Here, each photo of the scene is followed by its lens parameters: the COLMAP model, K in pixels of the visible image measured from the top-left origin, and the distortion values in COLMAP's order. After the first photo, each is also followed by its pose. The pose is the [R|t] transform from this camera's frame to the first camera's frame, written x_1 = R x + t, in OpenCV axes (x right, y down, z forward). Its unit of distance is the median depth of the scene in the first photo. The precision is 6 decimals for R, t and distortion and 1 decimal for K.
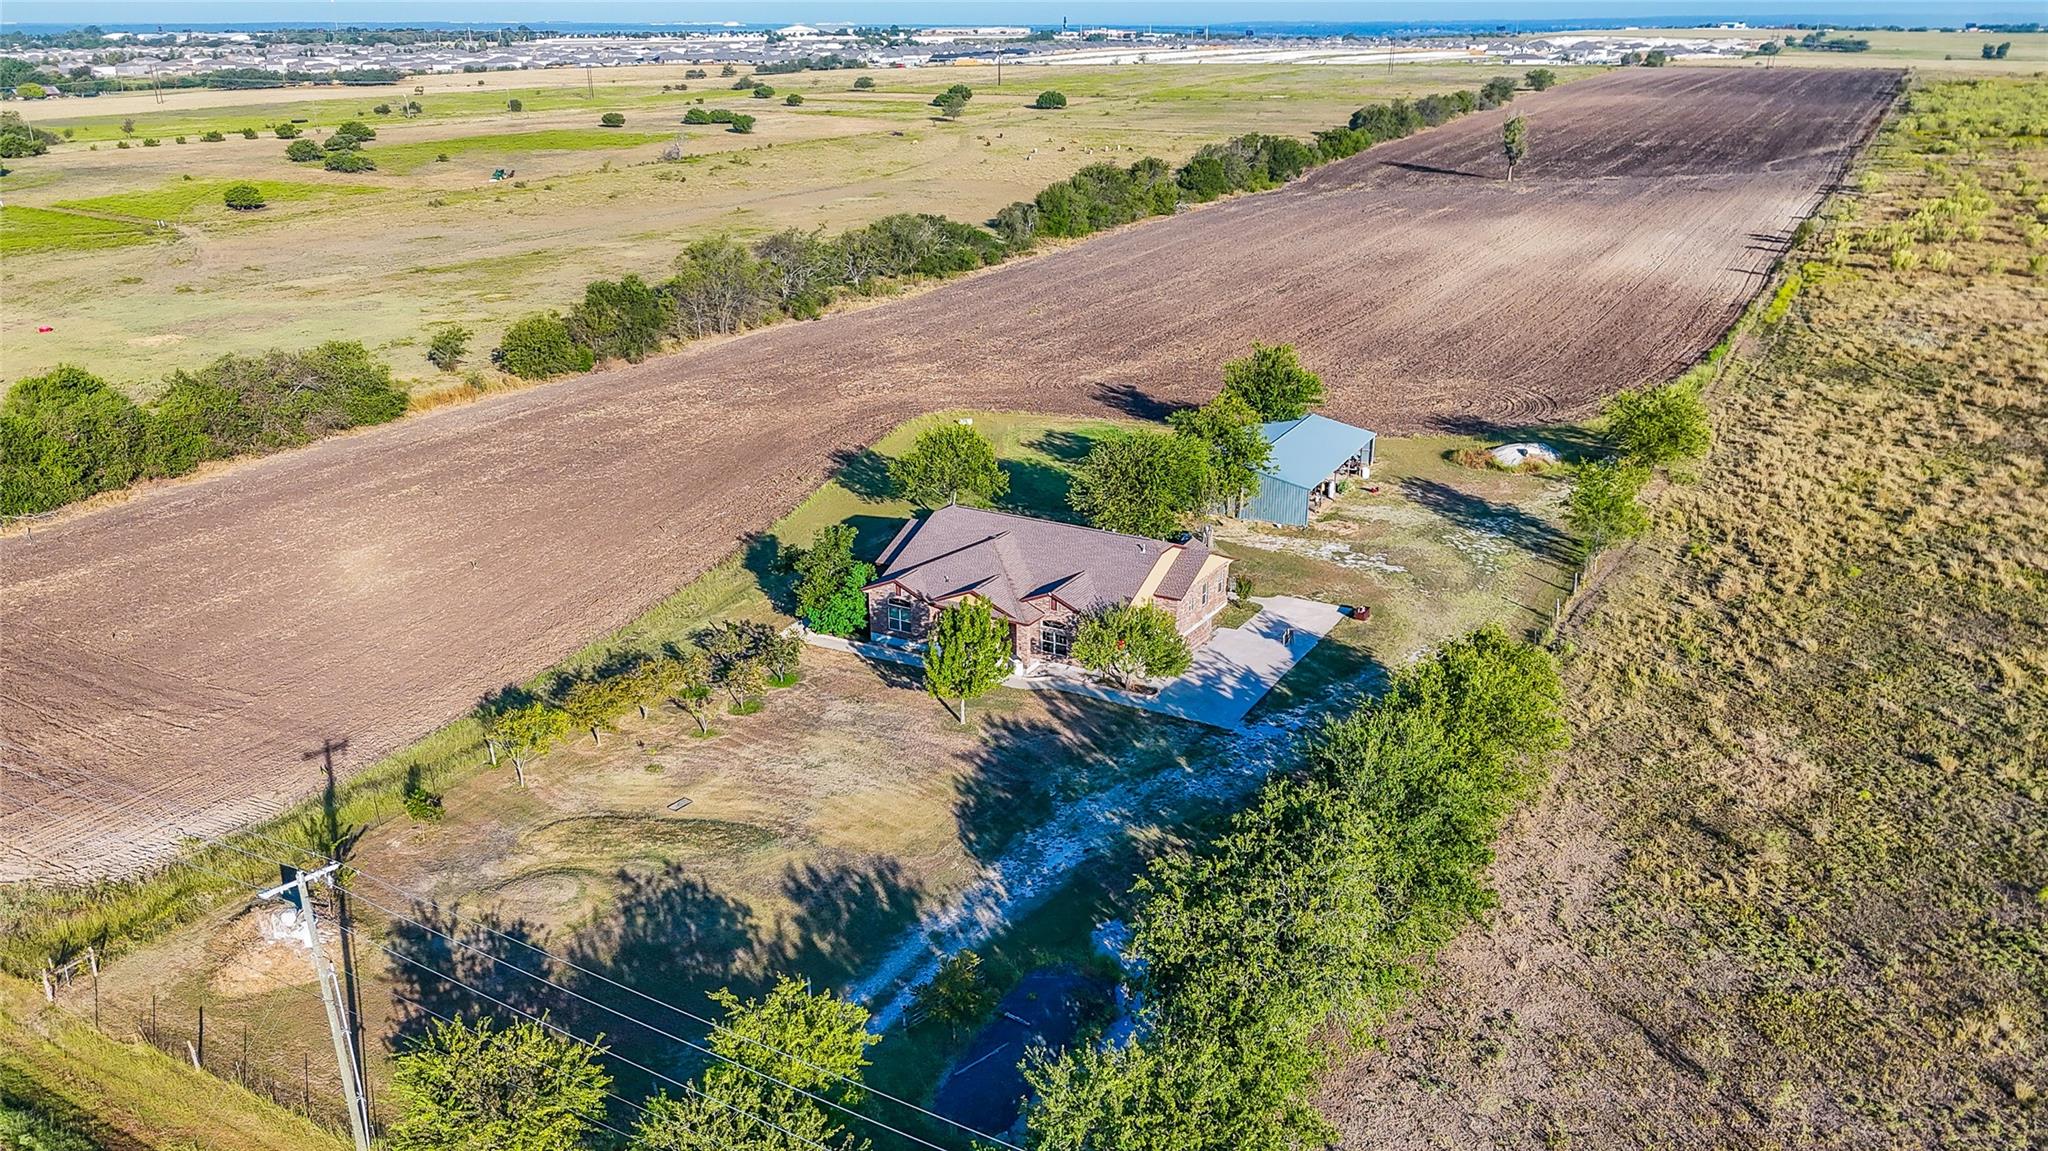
lens RADIAL K [[1498.3, 0, 1017.4], [0, 1498.3, 591.1], [0, 0, 1]] dist [0.072752, -0.066330]
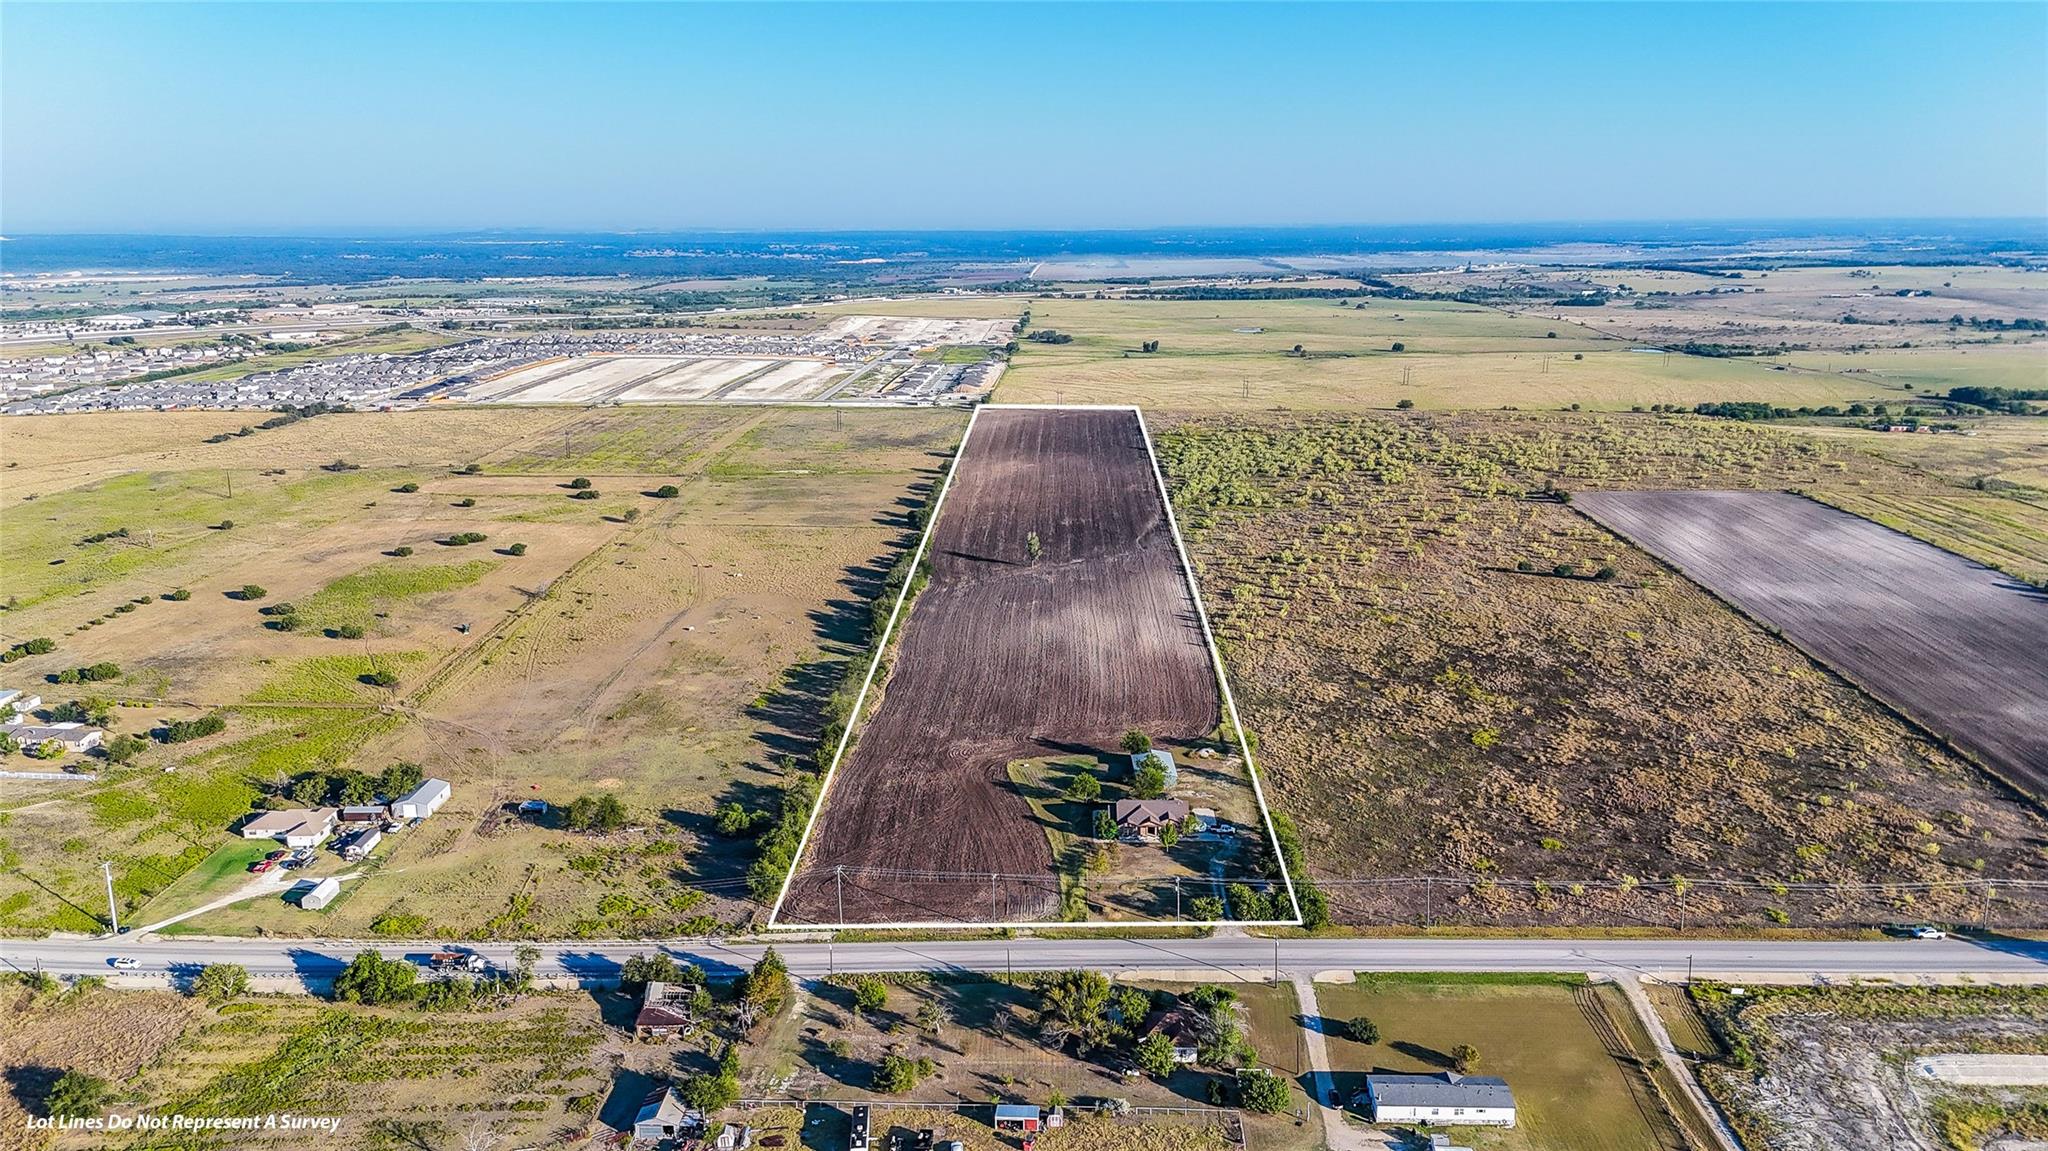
lens RADIAL K [[1498.3, 0, 1017.1], [0, 1498.3, 570.6], [0, 0, 1]] dist [0.072752, -0.066330]
pose [[0.882695, -0.108431, 0.457265, -1.512788], [0.168480, 0.981353, -0.092522, -0.248694], [-0.438707, 0.158709, 0.884504, -1.818115]]
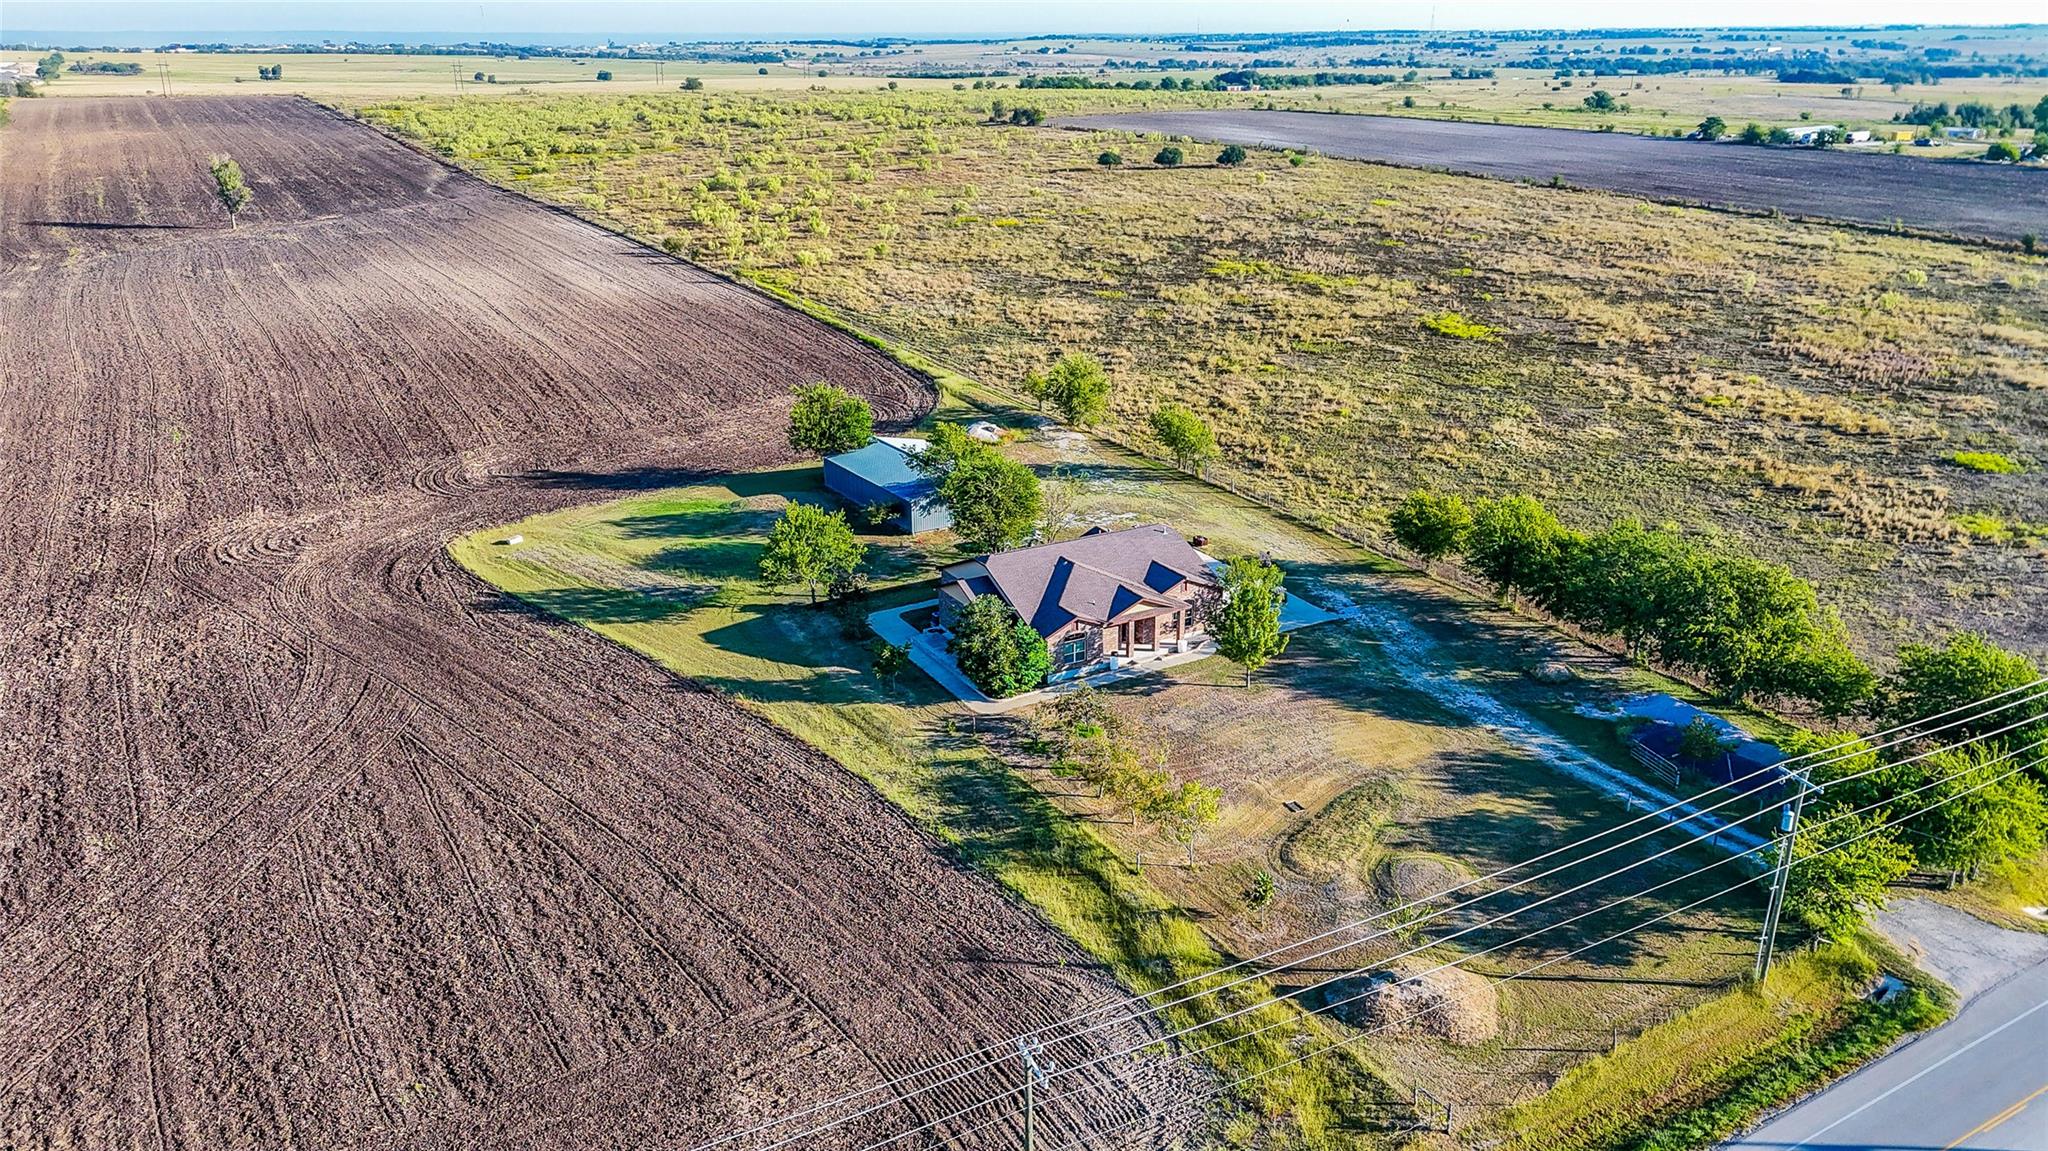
lens RADIAL K [[1498.3, 0, 1017.9], [0, 1498.3, 584.5], [0, 0, 1]] dist [0.072752, -0.066330]
pose [[0.502038, -0.297092, 0.812216, -0.717957], [0.308159, 0.938955, 0.152975, -0.153707], [-0.808082, 0.173492, 0.562943, 0.289086]]
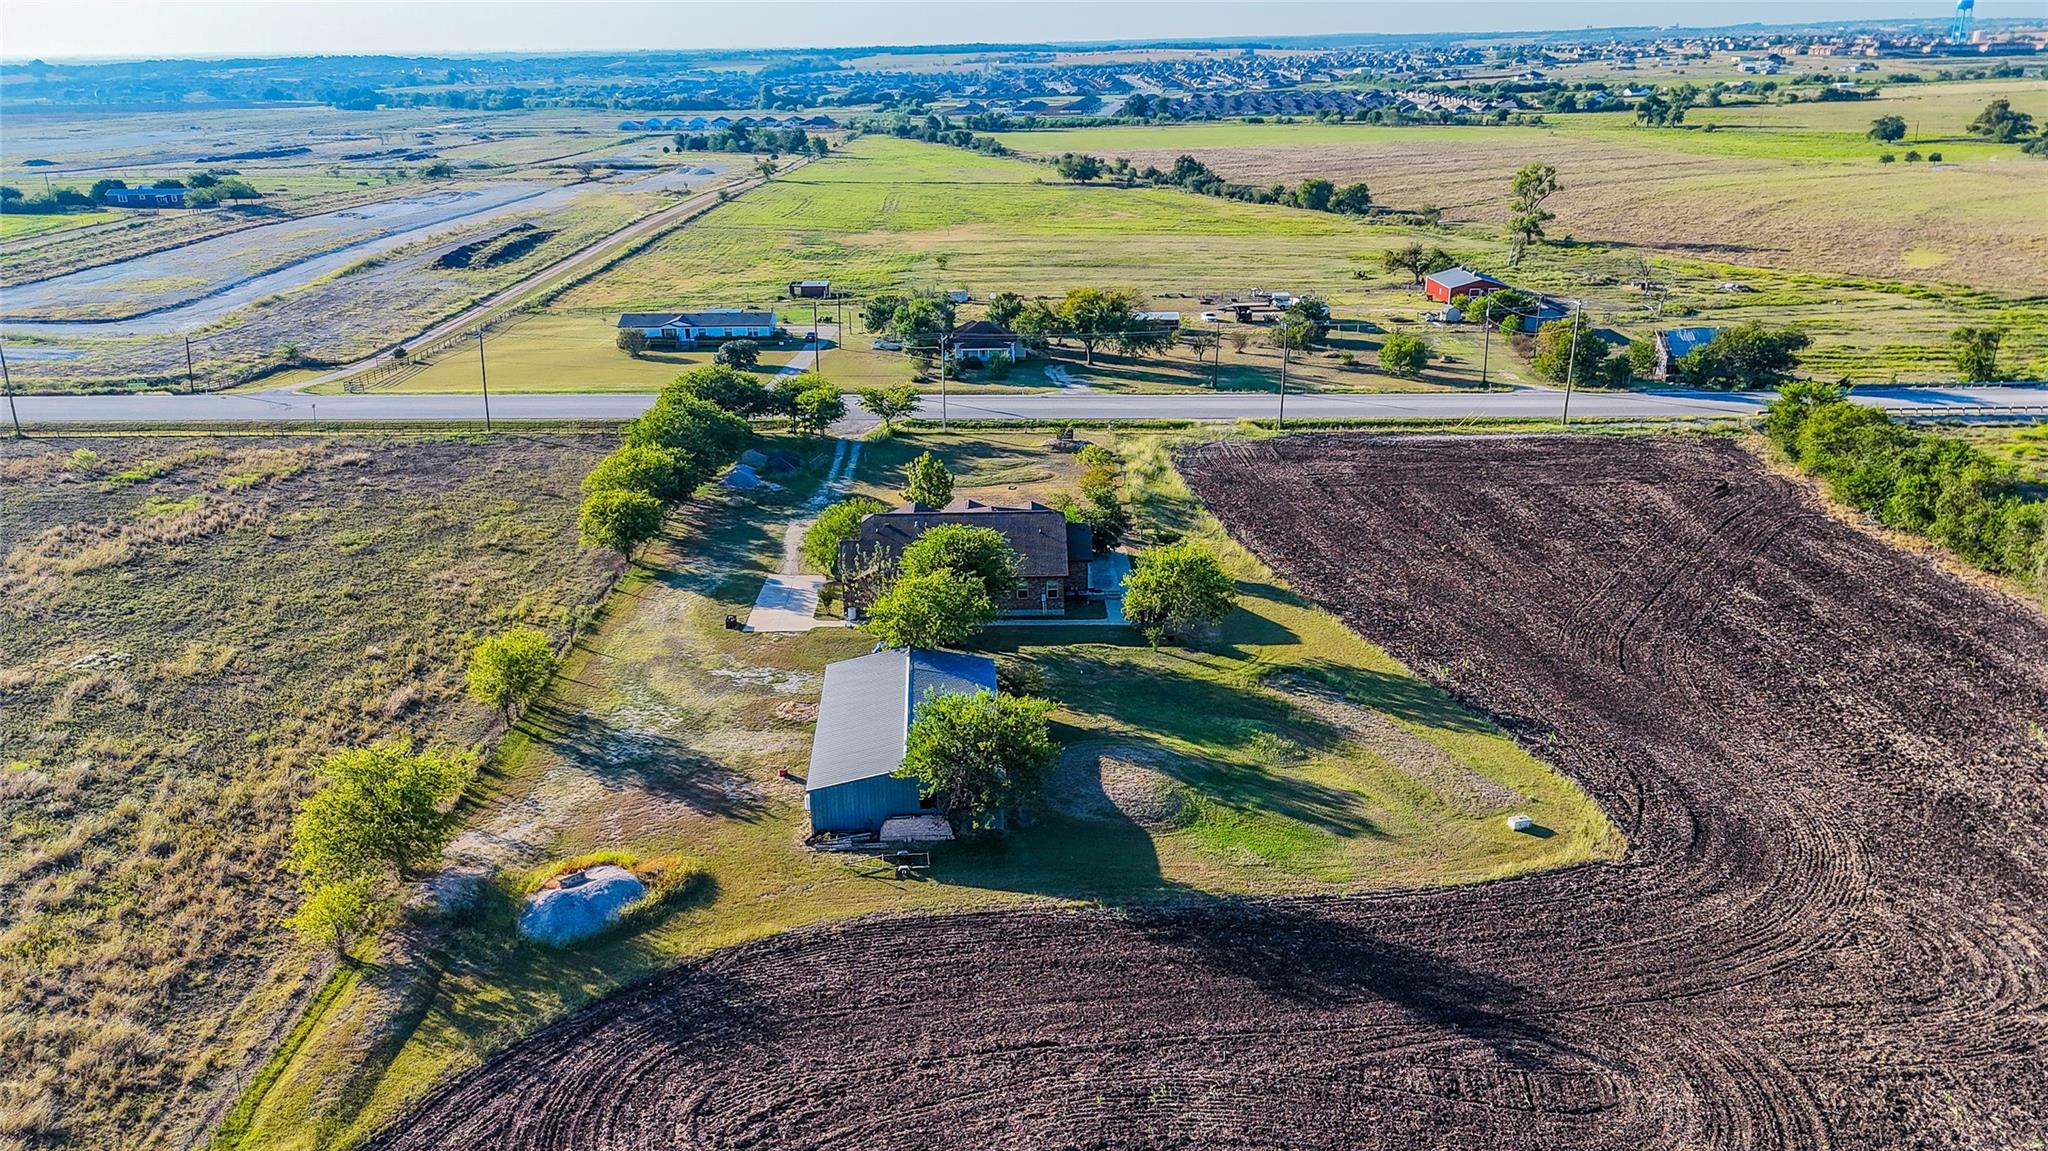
lens RADIAL K [[1498.3, 0, 1019.8], [0, 1498.3, 589.9], [0, 0, 1]] dist [0.072752, -0.066330]
pose [[-0.856347, 0.194434, -0.478399, 0.454390], [-0.163134, 0.777112, 0.607852, -0.584070], [0.489957, 0.598575, -0.633759, 1.402819]]
